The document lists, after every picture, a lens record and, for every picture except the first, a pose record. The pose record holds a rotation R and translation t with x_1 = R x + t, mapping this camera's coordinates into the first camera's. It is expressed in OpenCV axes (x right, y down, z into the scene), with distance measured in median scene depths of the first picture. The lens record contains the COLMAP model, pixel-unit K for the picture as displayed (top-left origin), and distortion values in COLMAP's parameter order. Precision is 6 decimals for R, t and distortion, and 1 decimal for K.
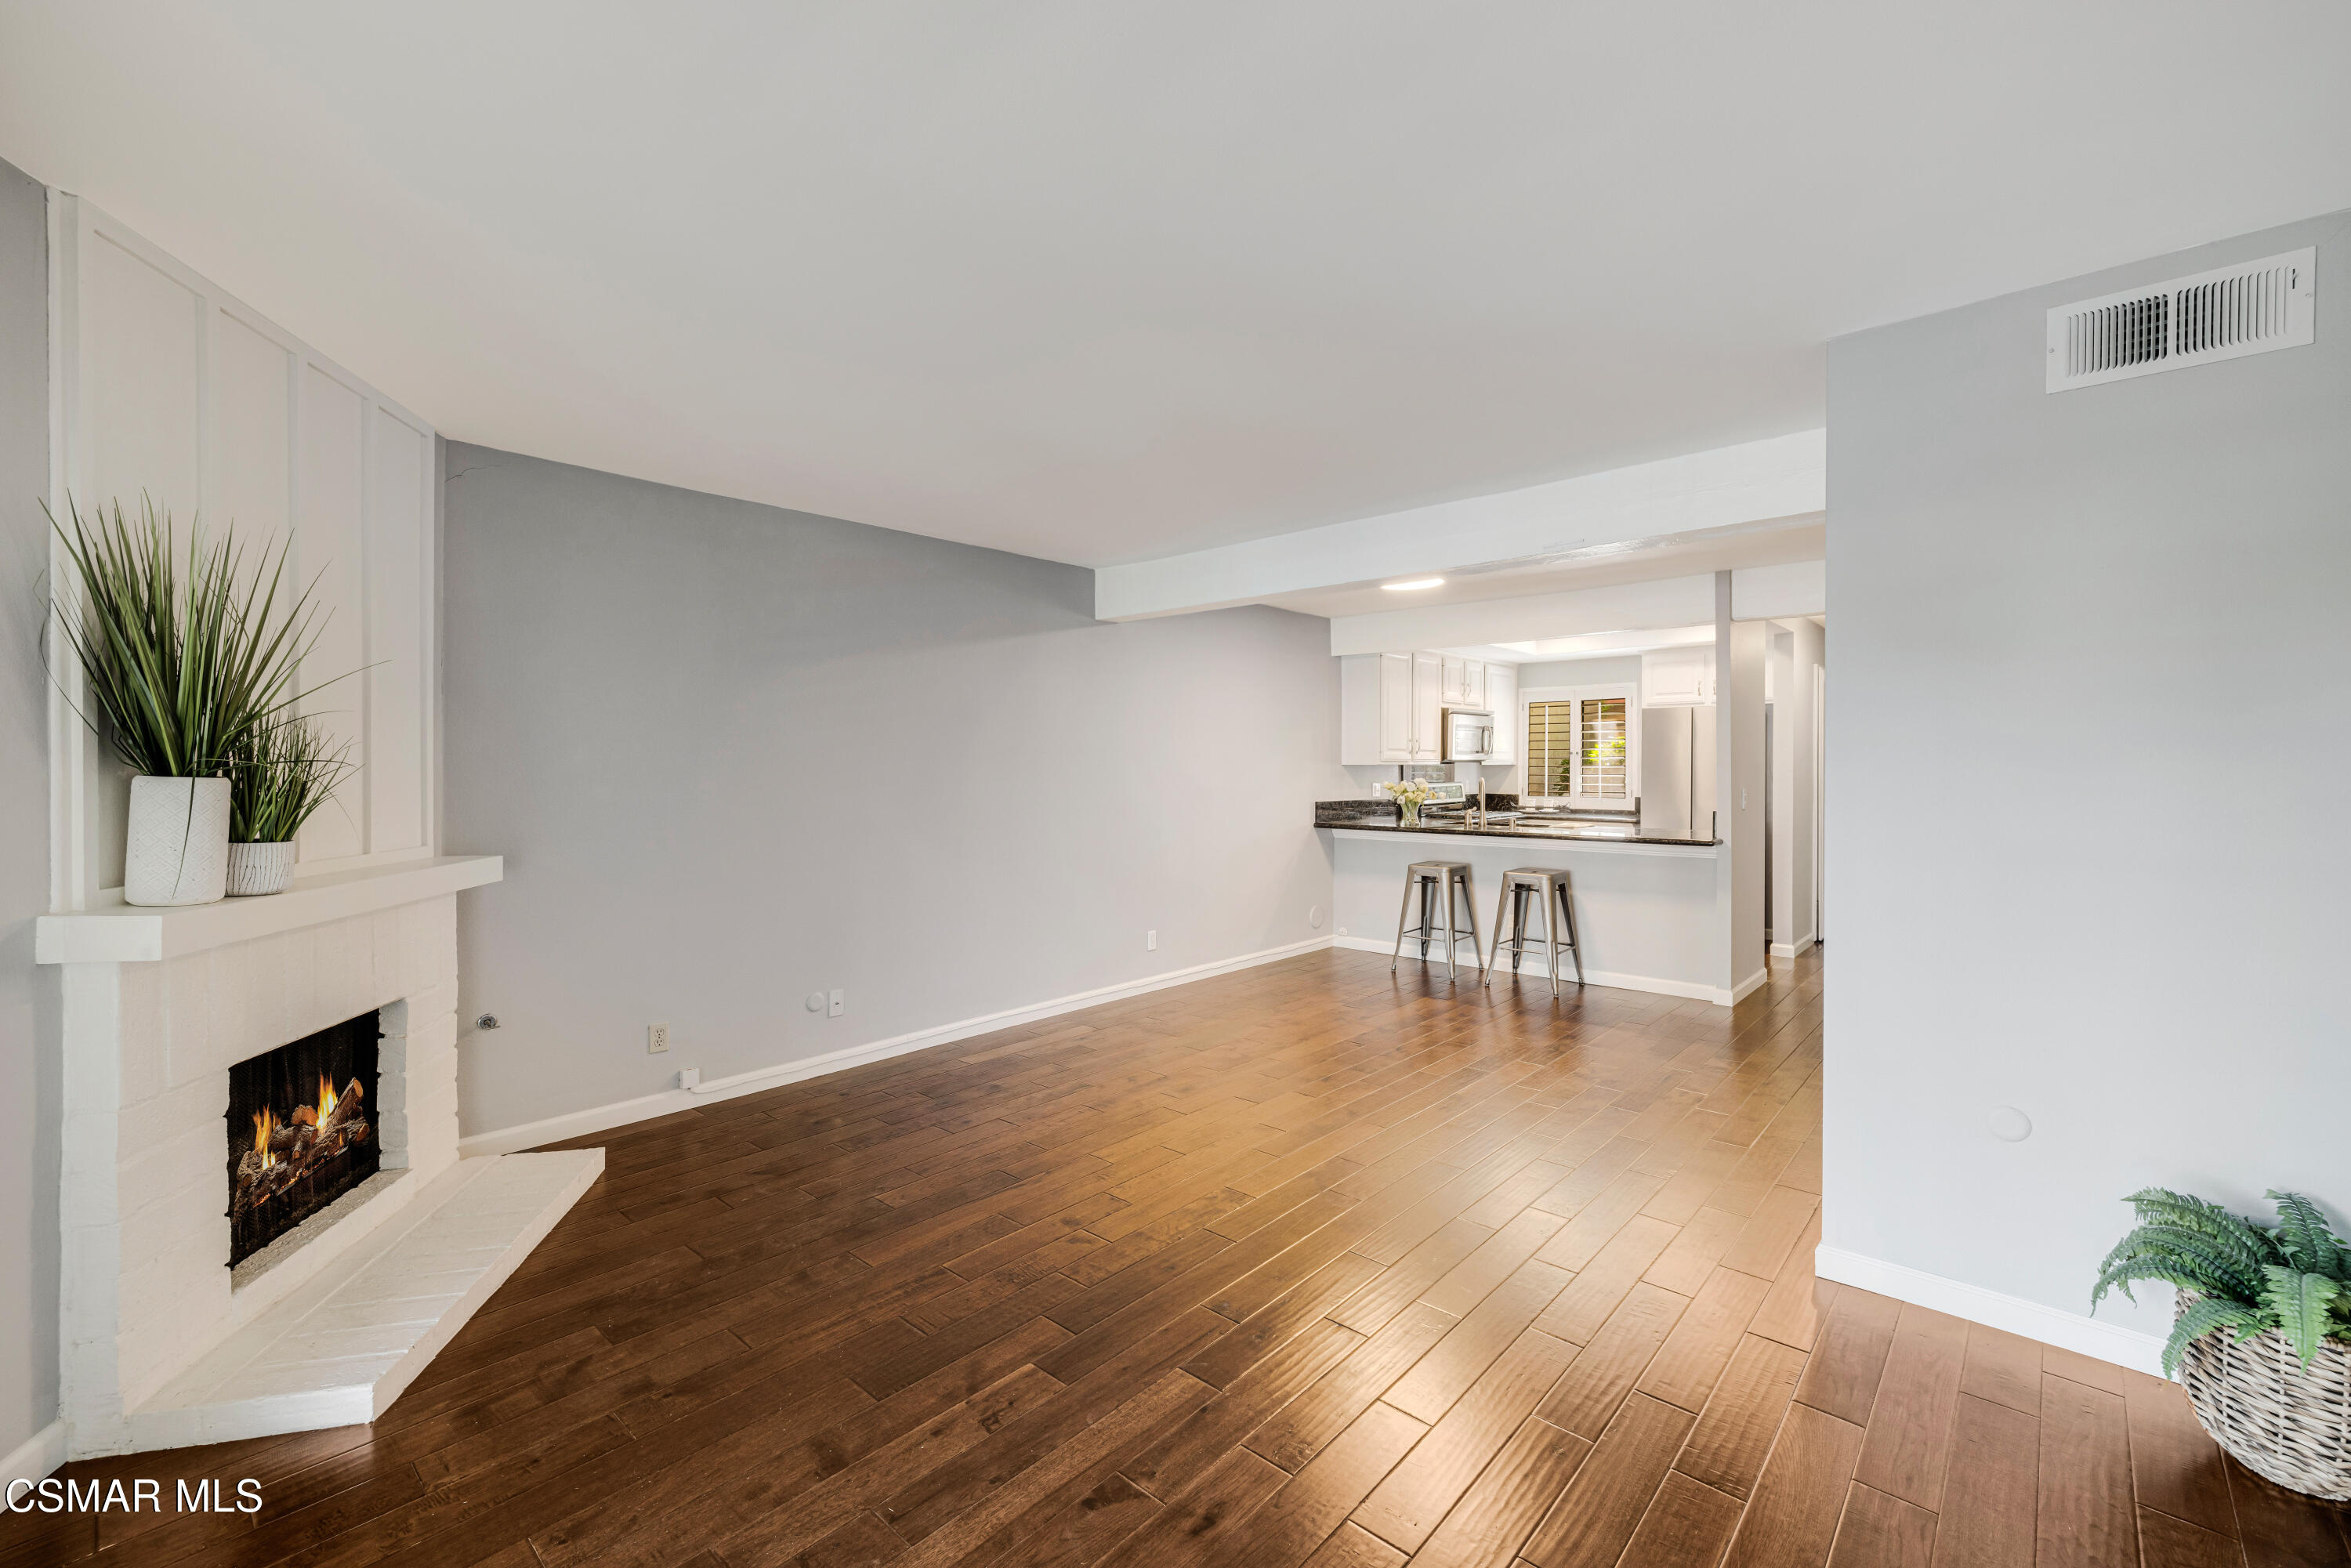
lens RADIAL K [[984.7, 0, 1161.0], [0, 984.7, 769.2], [0, 0, 1]] dist [0.000329, -0.001870]
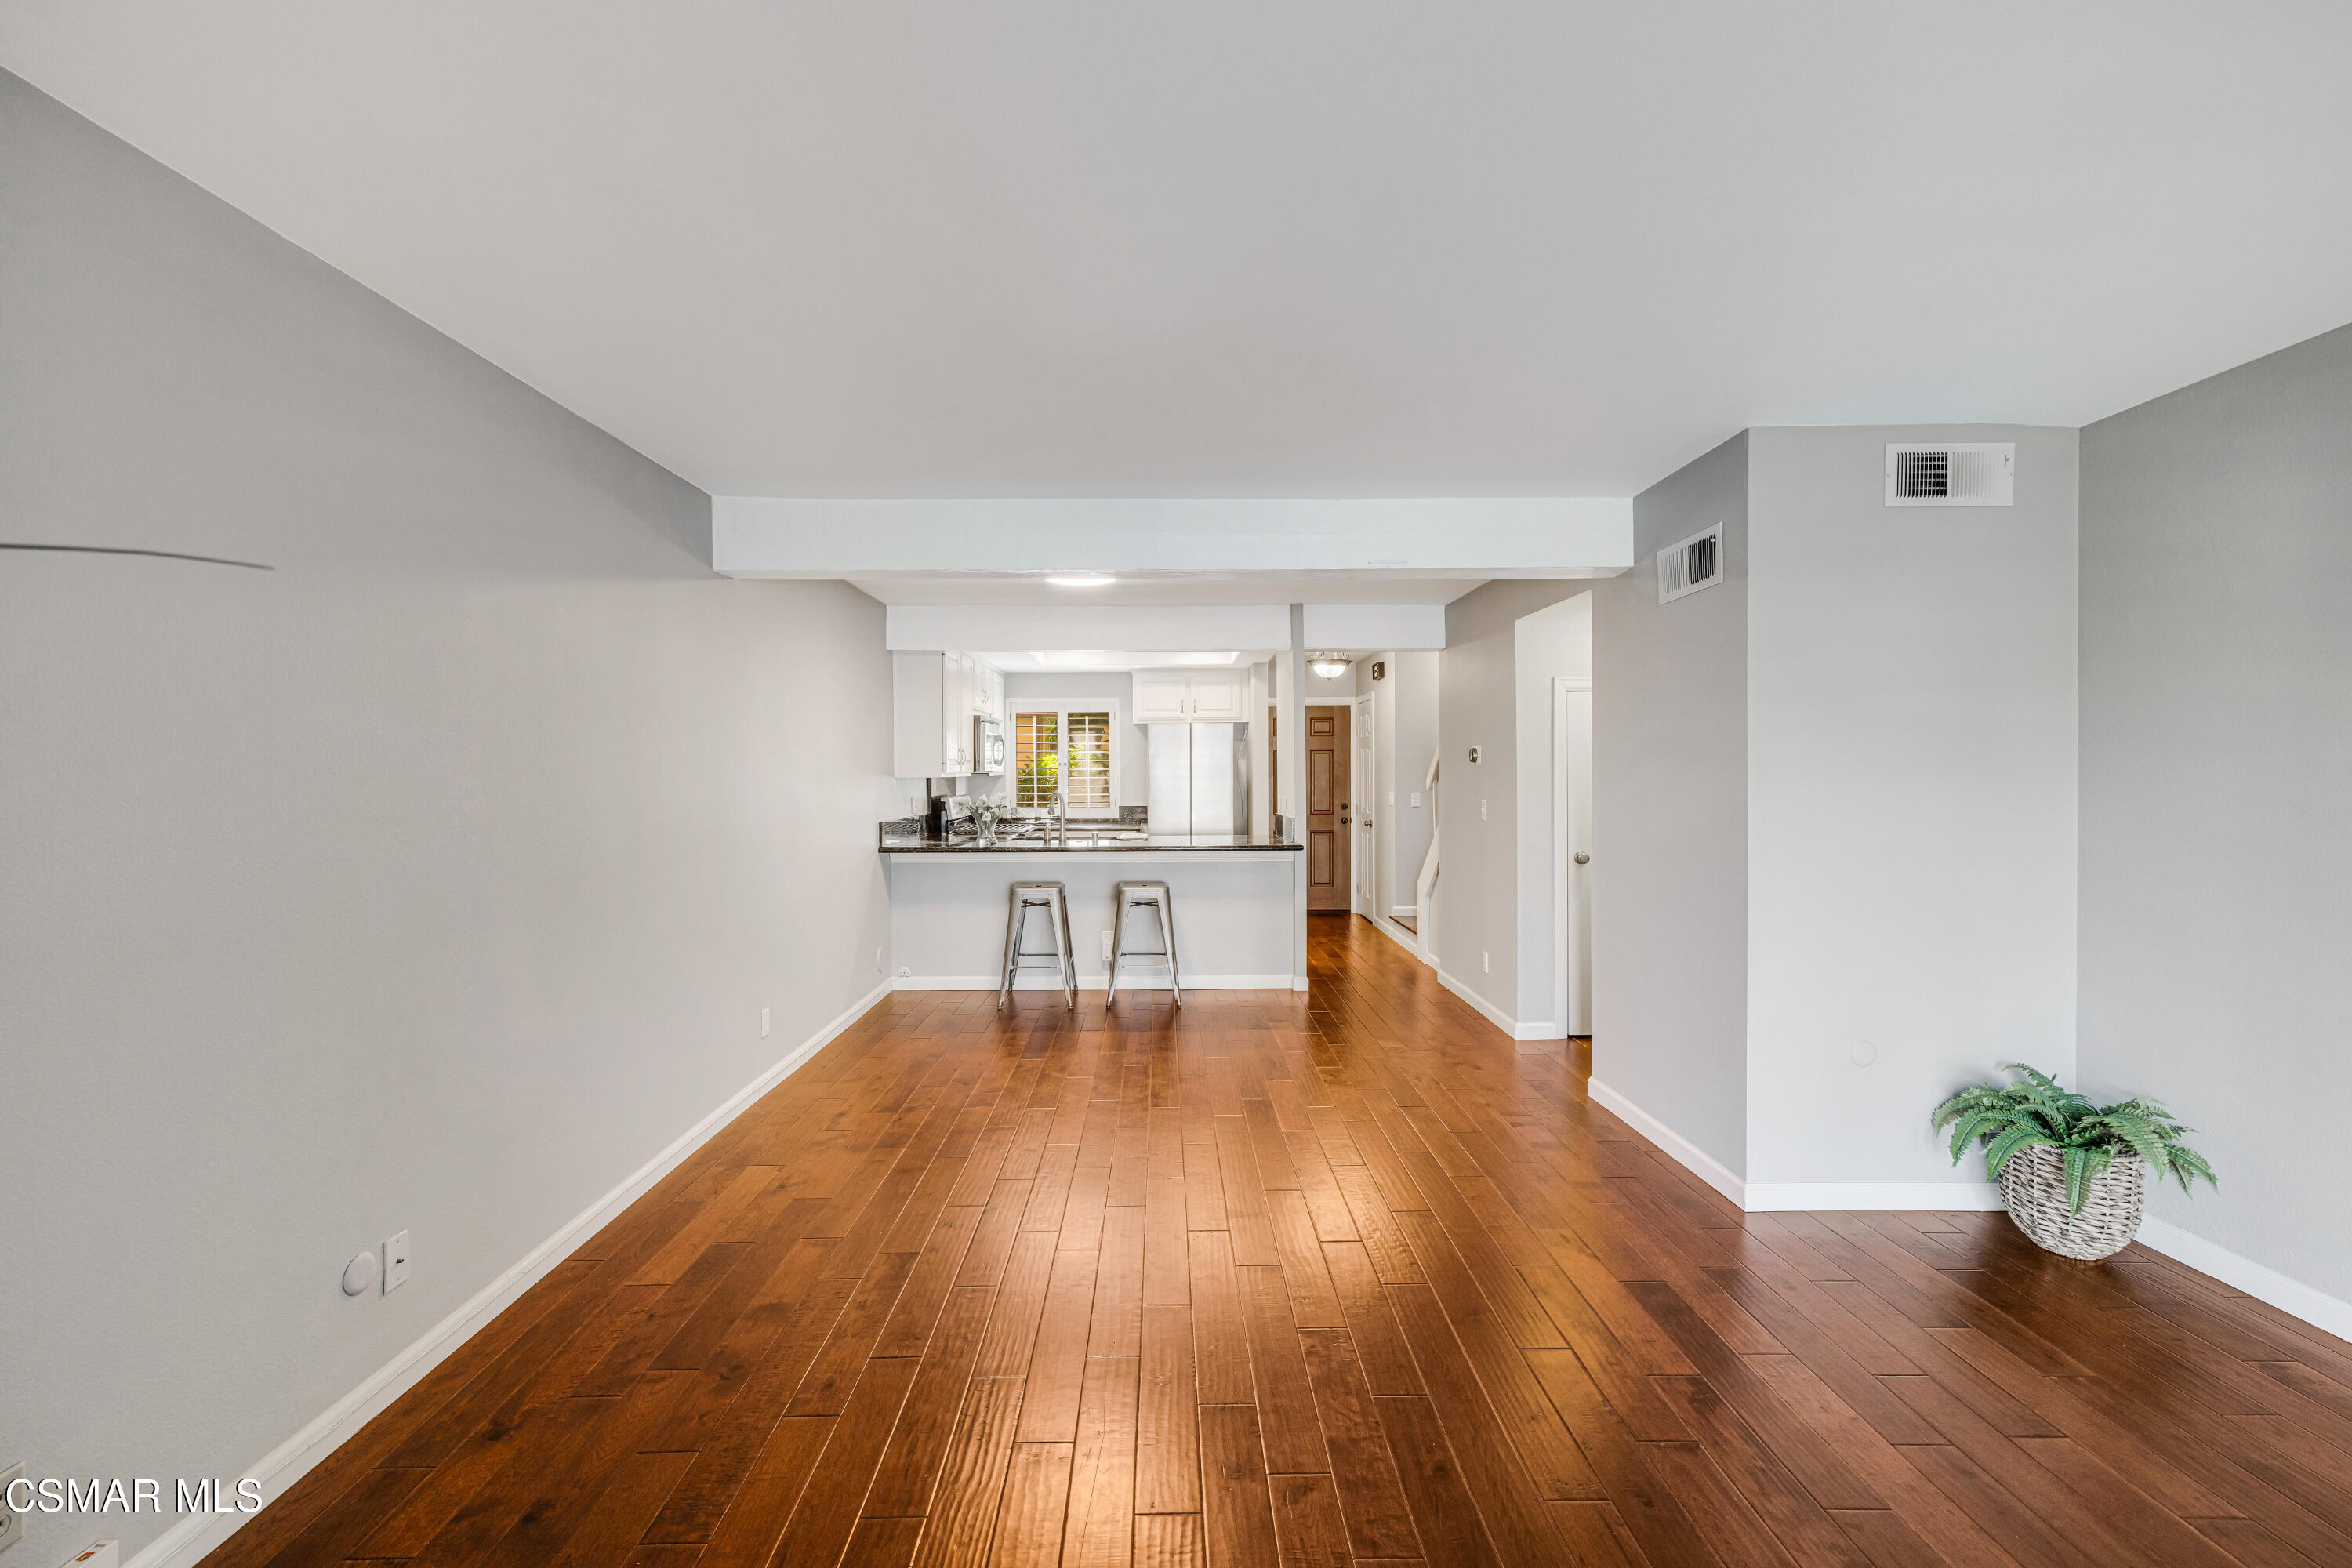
lens RADIAL K [[985.1, 0, 1175.4], [0, 985.1, 777.4], [0, 0, 1]] dist [0.000329, -0.001870]
pose [[0.730213, -0.005459, 0.683198, -0.224870], [0.004618, 0.999985, 0.003055, -0.005981], [-0.683204, 0.000924, 0.730227, 0.209349]]
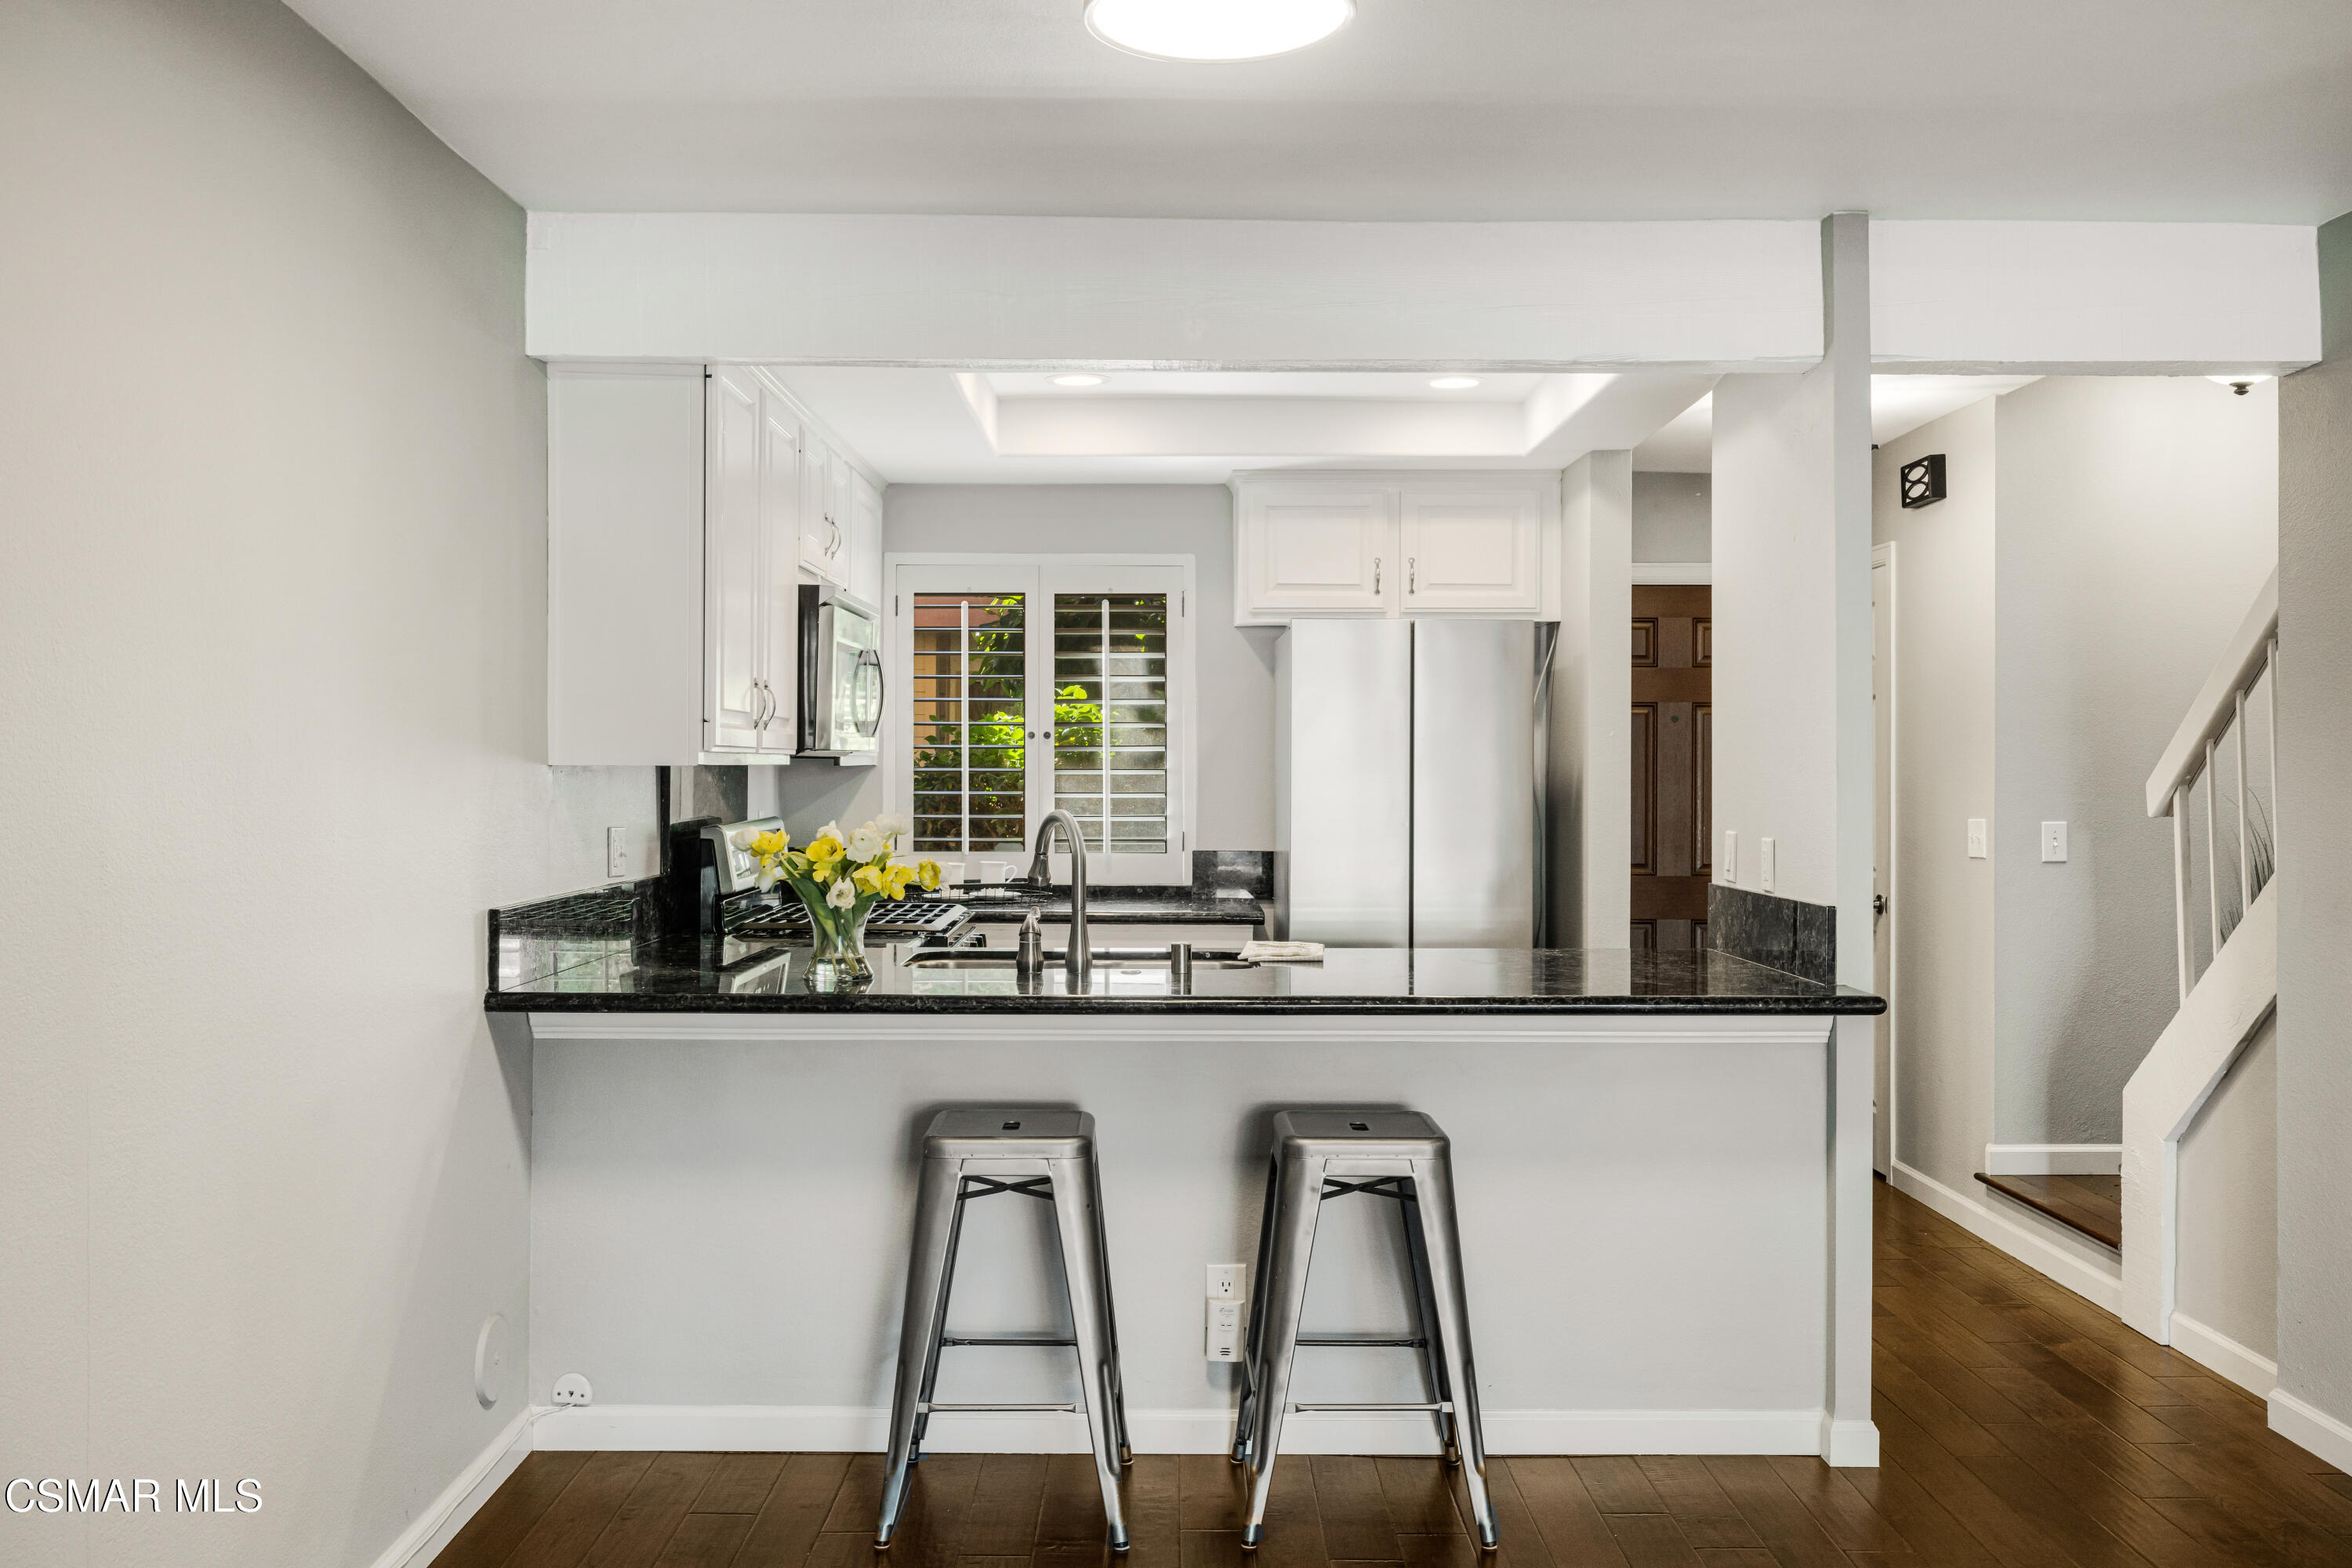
lens RADIAL K [[1944.4, 0, 1165.9], [0, 1944.4, 779.0], [0, 0, 1]] dist [-0.042433, 0.002268]
pose [[0.738497, 0.000628, 0.674257, -0.048240], [-0.003395, 0.999990, 0.002786, -0.002313], [-0.674249, -0.004346, 0.738492, 0.500362]]
